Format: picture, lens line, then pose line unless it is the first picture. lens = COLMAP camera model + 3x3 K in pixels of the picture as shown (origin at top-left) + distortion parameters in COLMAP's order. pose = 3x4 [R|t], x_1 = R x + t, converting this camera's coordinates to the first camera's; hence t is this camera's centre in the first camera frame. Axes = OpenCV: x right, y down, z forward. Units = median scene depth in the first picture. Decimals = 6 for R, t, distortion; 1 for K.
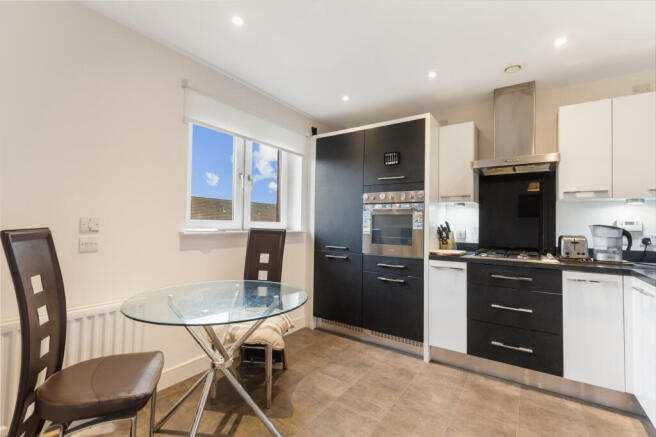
lens RADIAL K [[297.8, 0, 328.0], [0, 297.8, 218.5], [0, 0, 1]] dist [-0.000705, 0.000030]
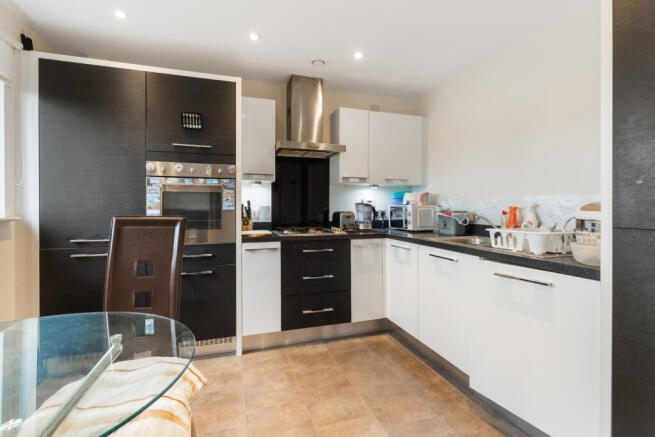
lens RADIAL K [[312.8, 0, 324.4], [0, 312.8, 211.7], [0, 0, 1]] dist [-0.000464, 0.000152]
pose [[0.596642, -0.028527, 0.802001, -0.268268], [-0.006175, 0.999175, 0.040135, 0.003741], [-0.802484, -0.028899, 0.595973, 0.236937]]
